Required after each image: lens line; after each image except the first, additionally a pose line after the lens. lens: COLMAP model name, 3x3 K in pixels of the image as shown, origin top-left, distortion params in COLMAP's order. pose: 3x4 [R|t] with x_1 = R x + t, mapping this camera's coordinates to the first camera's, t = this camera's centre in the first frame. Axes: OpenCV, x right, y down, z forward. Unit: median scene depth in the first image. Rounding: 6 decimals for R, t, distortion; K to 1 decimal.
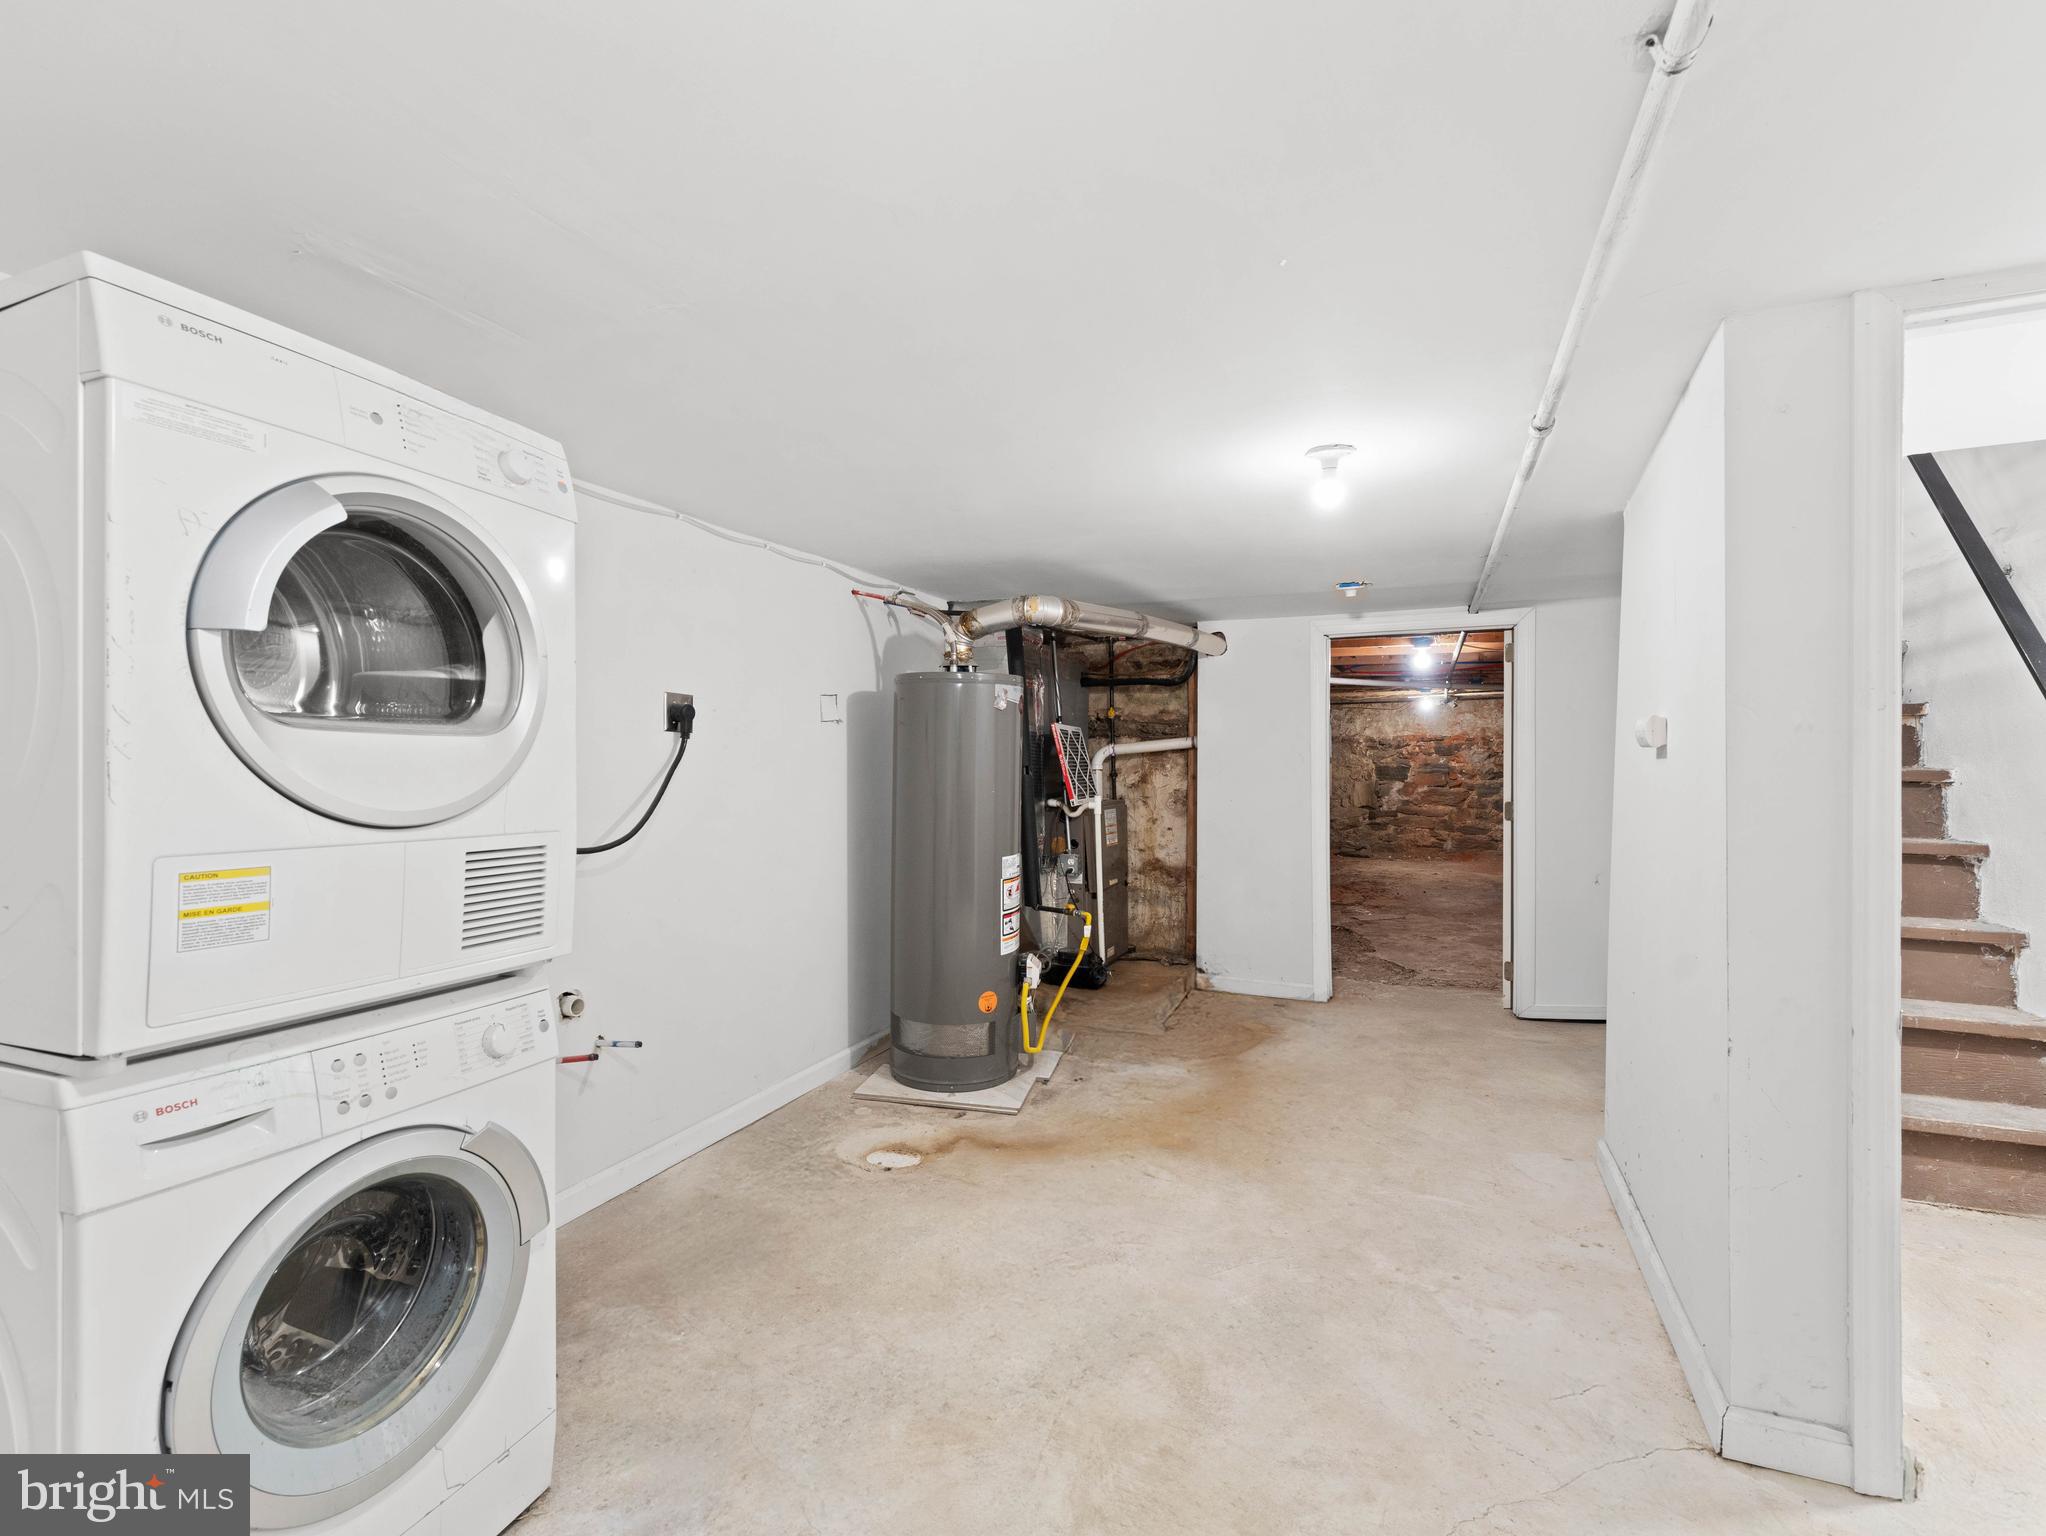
lens RADIAL K [[921.8, 0, 1019.0], [0, 921.8, 760.9], [0, 0, 1]] dist [0.002488, -0.000214]
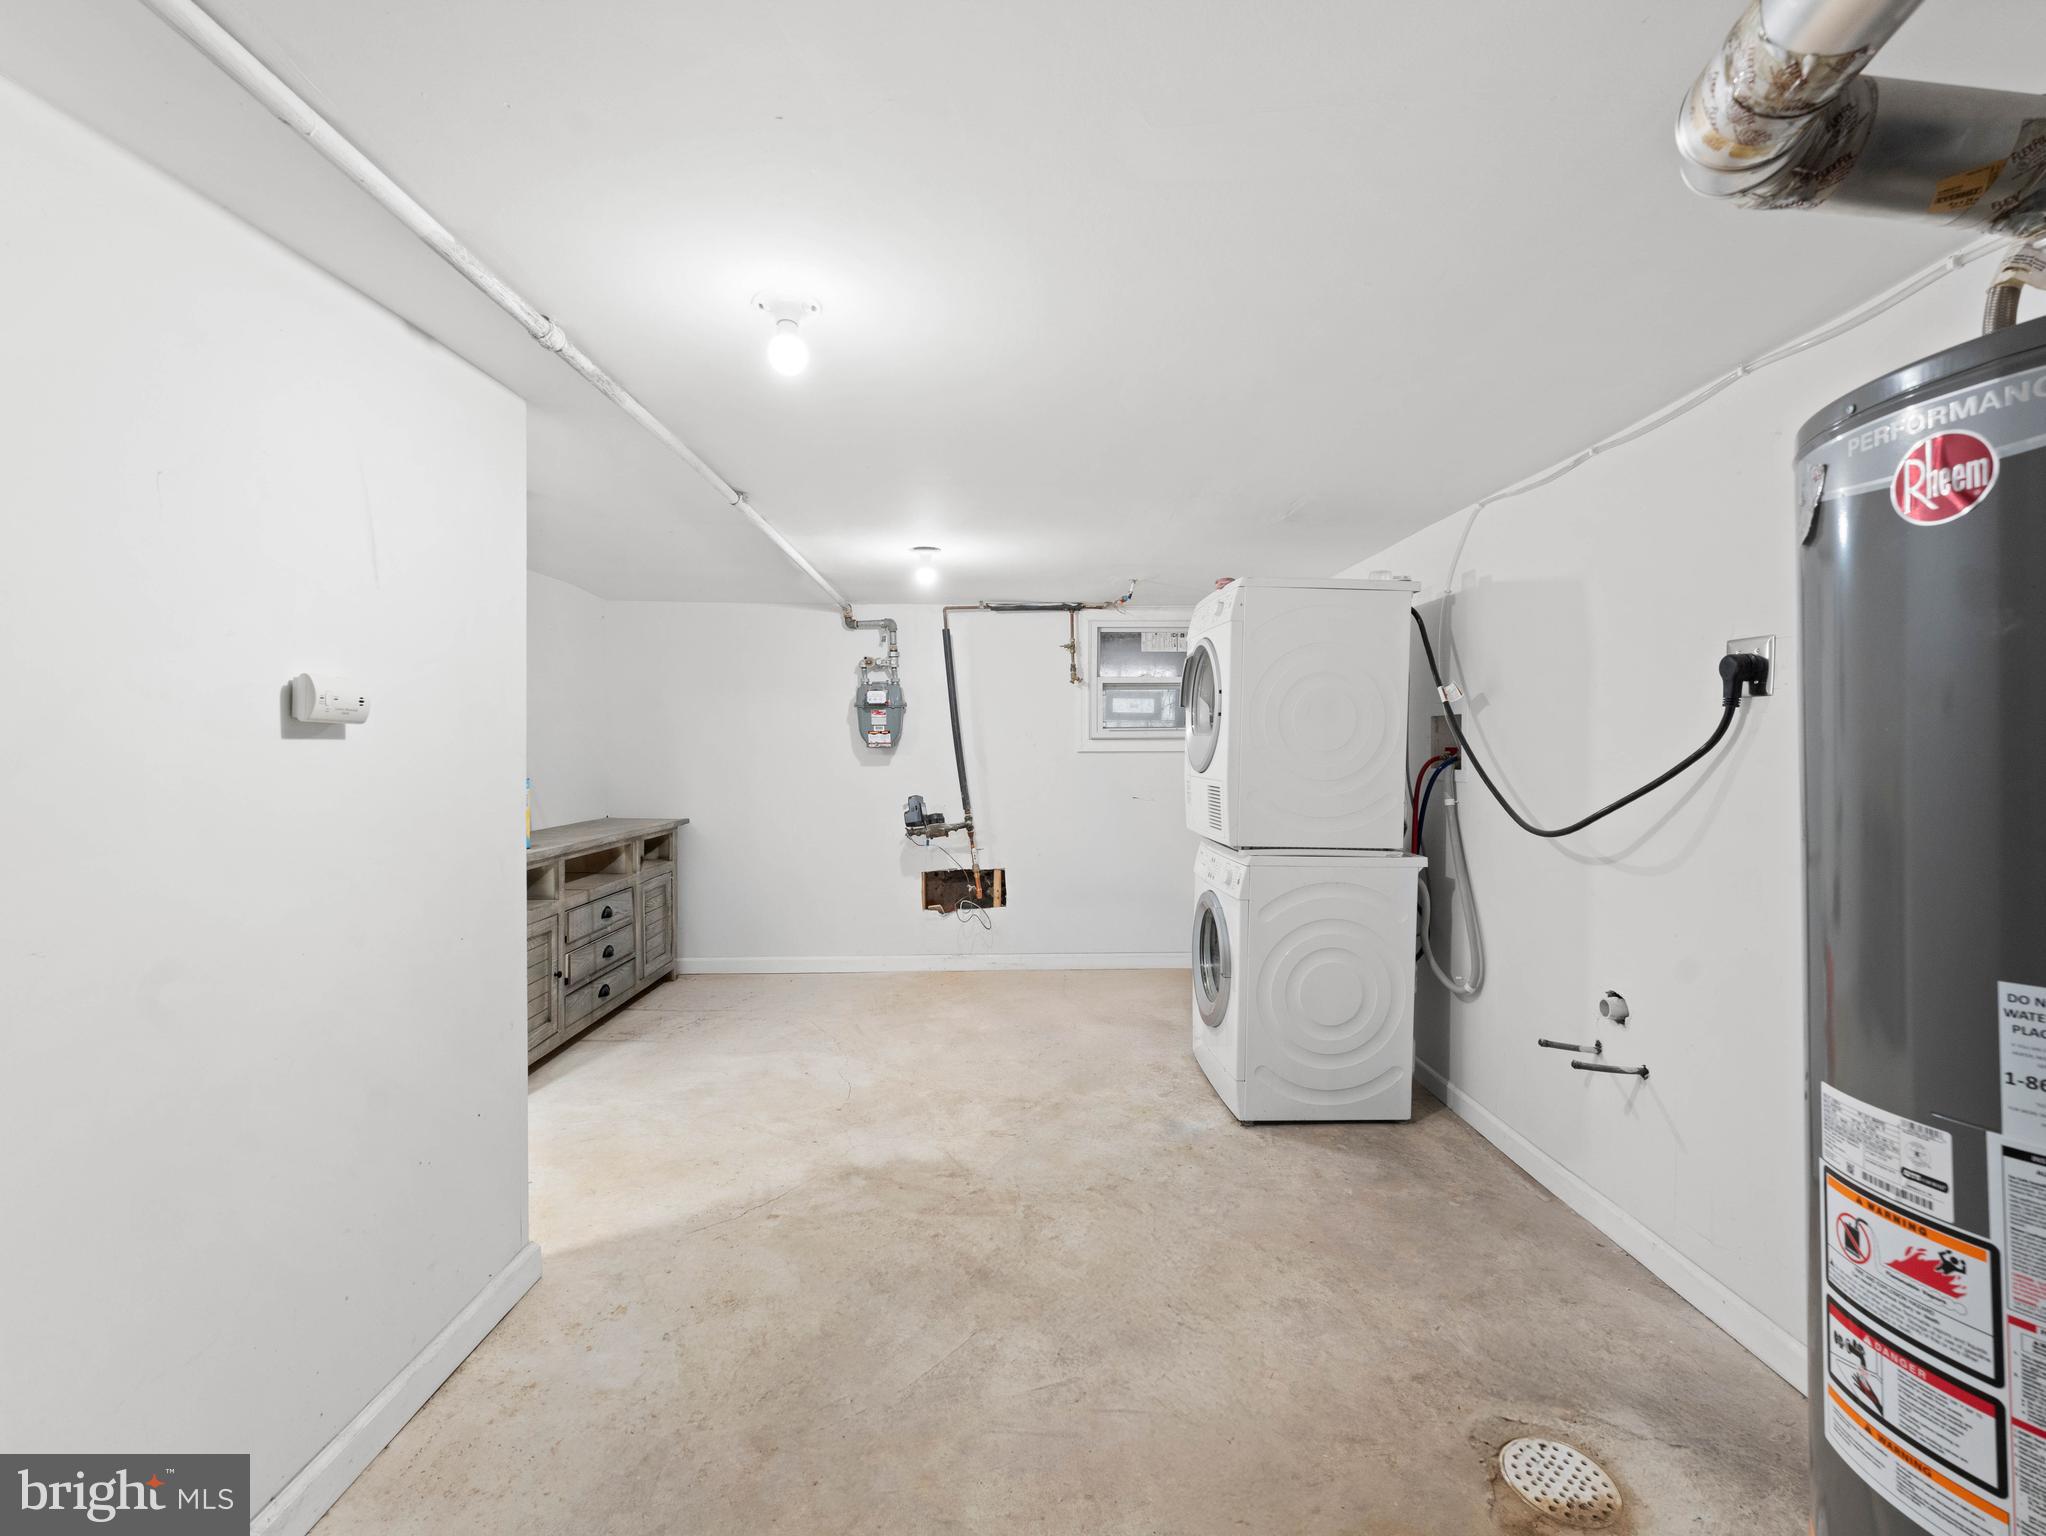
lens RADIAL K [[921.8, 0, 1019.0], [0, 921.8, 760.9], [0, 0, 1]] dist [0.002488, -0.000214]
pose [[-0.912896, 0.005990, -0.408148, 0.448081], [0.001288, 0.999930, 0.011793, 0.007083], [0.408190, 0.010240, -0.912839, 1.650069]]
